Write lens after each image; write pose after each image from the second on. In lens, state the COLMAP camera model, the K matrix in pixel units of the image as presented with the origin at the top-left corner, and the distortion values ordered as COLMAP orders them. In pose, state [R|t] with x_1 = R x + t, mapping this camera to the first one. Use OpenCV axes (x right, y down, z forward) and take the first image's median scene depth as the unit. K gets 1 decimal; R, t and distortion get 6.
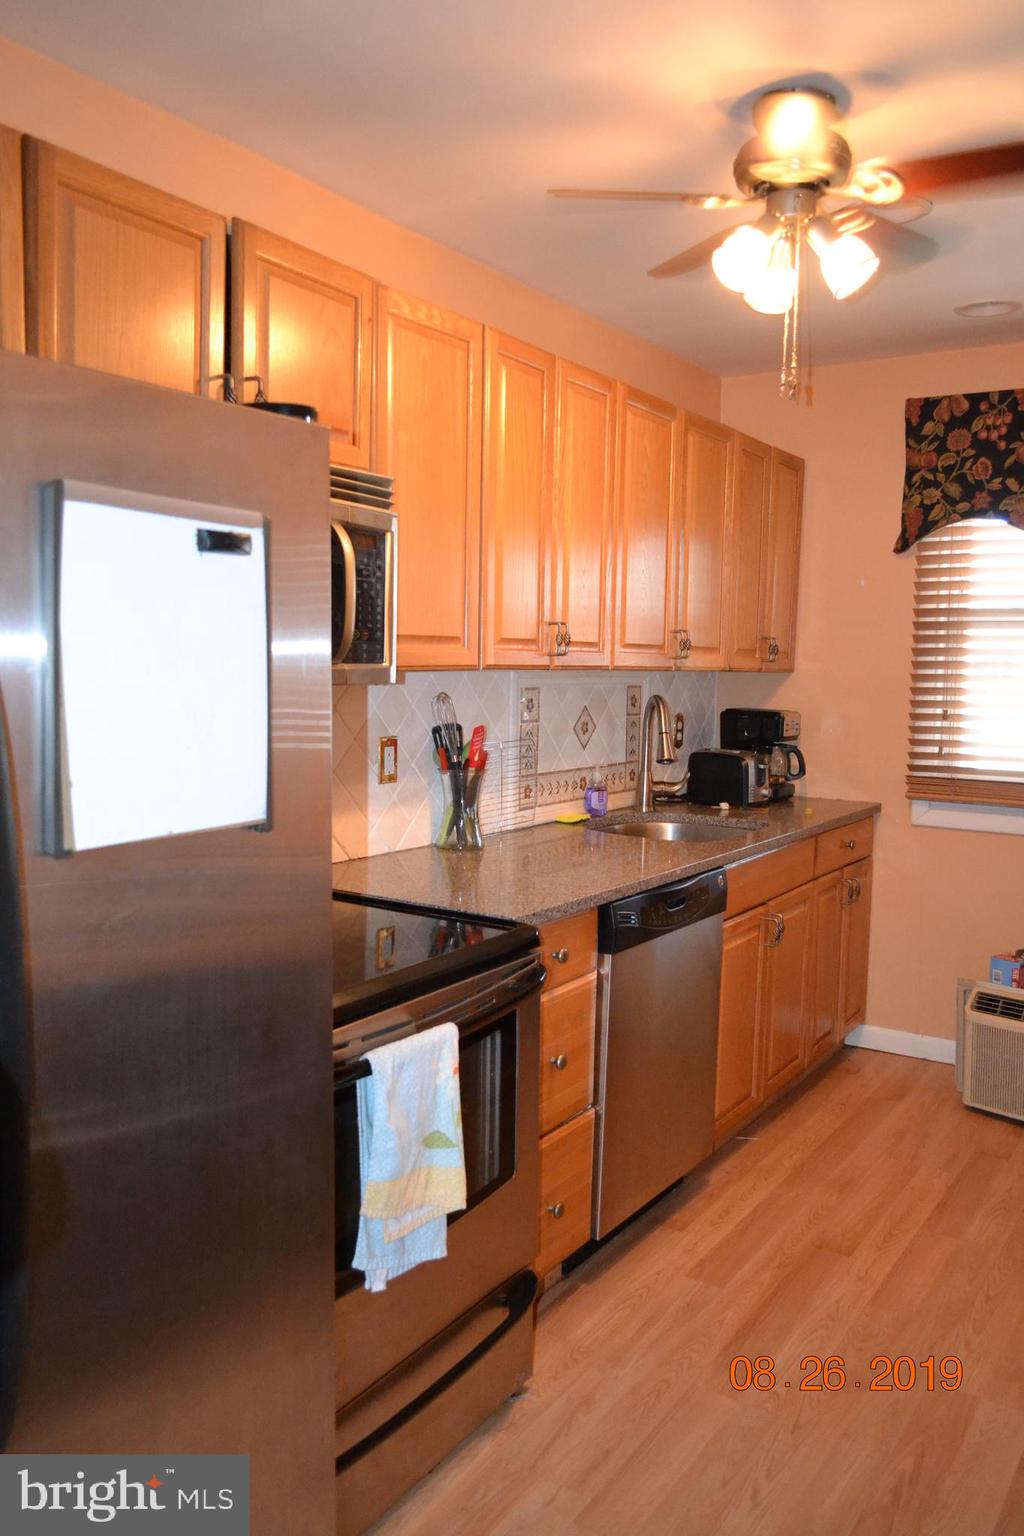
lens RADIAL K [[1218.8, 0, 514.6], [0, 1218.8, 767.1], [0, 0, 1]] dist [-0.003463, -0.001055]
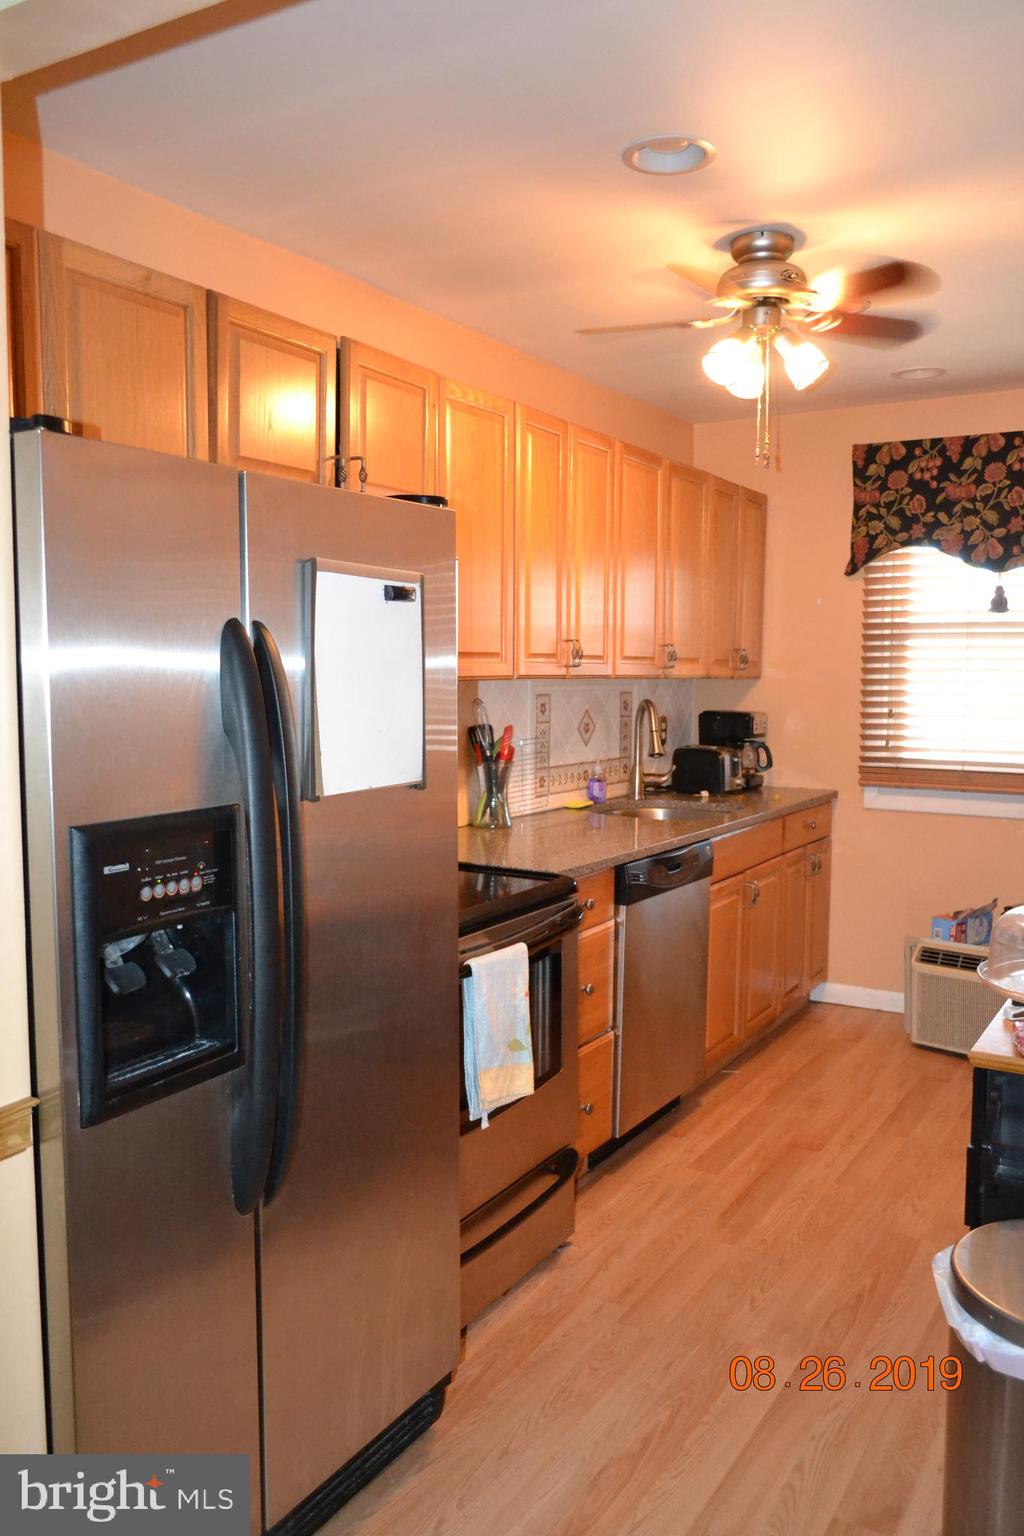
lens RADIAL K [[1218.8, 0, 509.2], [0, 1218.8, 769.8], [0, 0, 1]] dist [-0.003463, -0.001055]
pose [[0.999424, -0.015241, 0.030309, -0.064975], [0.015469, 0.999854, -0.007303, 0.018889], [-0.030193, 0.007768, 0.999514, -0.209577]]
